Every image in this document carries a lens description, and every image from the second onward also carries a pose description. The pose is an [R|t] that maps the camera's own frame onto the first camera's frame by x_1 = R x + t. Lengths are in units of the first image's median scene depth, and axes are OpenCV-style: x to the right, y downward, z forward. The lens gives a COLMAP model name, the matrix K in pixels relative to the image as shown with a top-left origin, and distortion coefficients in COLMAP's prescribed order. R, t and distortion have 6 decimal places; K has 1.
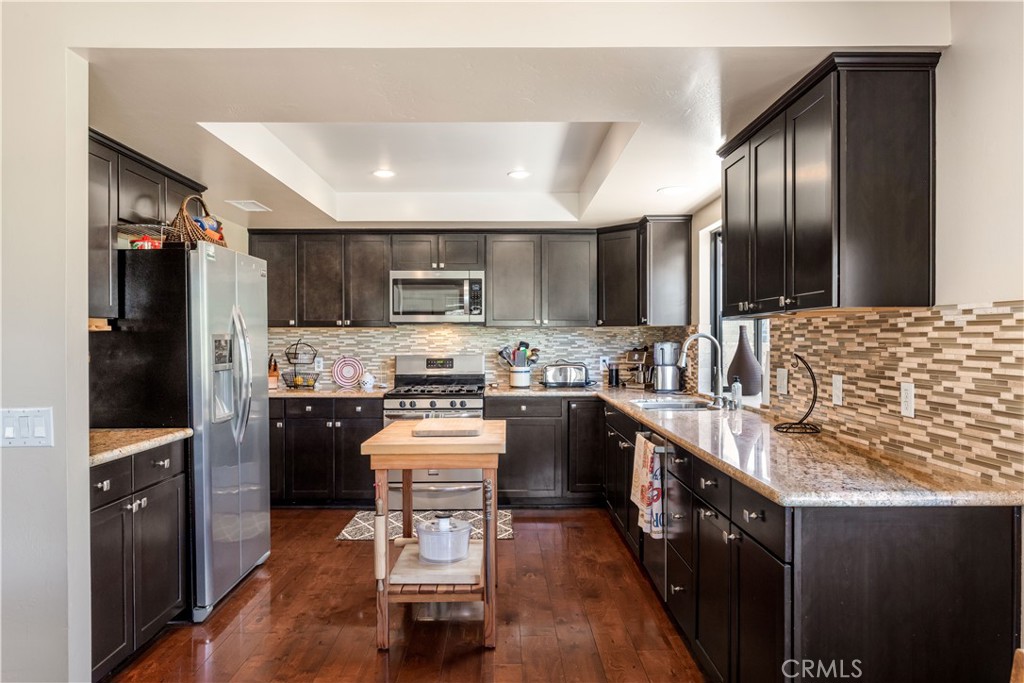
lens RADIAL K [[705.6, 0, 508.5], [0, 705.6, 339.2], [0, 0, 1]] dist [-0.012932, 0.001232]
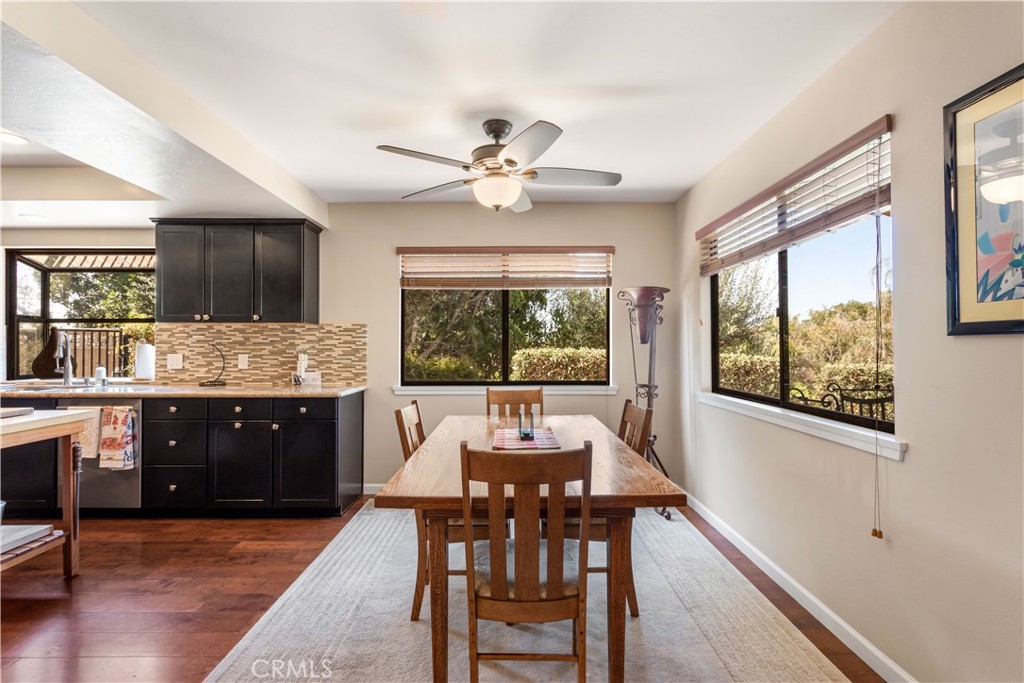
lens RADIAL K [[485.1, 0, 512.2], [0, 485.1, 340.8], [0, 0, 1]] dist [-0.001222, 0.002057]
pose [[-0.003710, 0.010798, 0.999935, -0.508401], [0.001135, 0.999941, -0.010793, 0.015077], [-0.999992, 0.001095, -0.003722, 0.121044]]
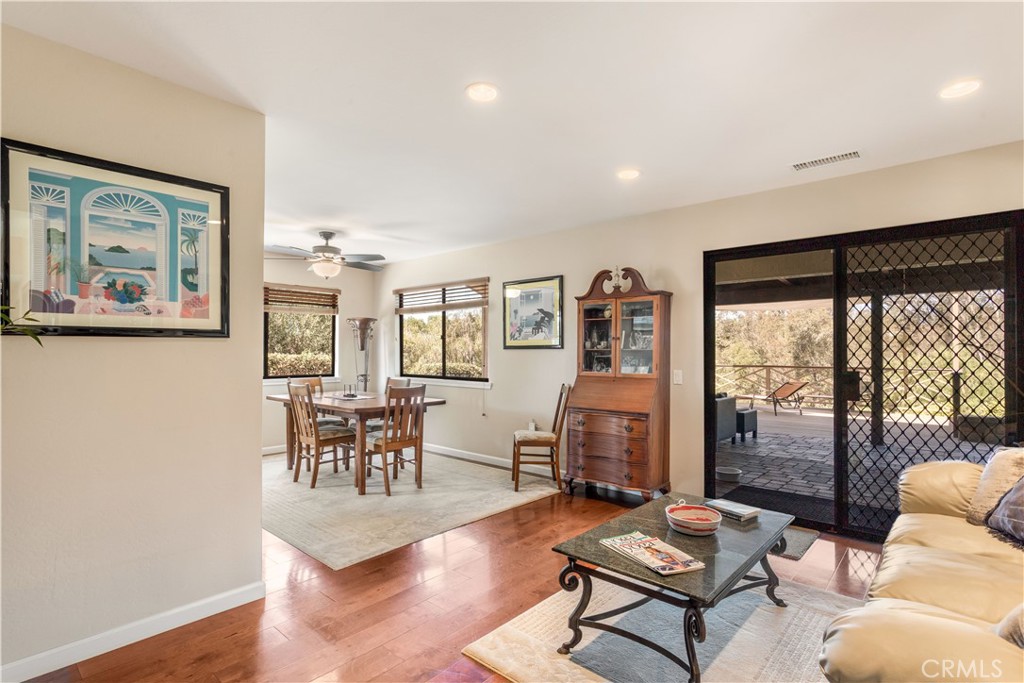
lens RADIAL K [[485.1, 0, 512.5], [0, 485.1, 349.0], [0, 0, 1]] dist [-0.001222, 0.002057]
pose [[-0.745335, 0.001000, 0.666690, -0.893543], [-0.001571, 0.999993, -0.003257, 0.011446], [-0.666689, -0.003475, -0.745328, 0.584437]]
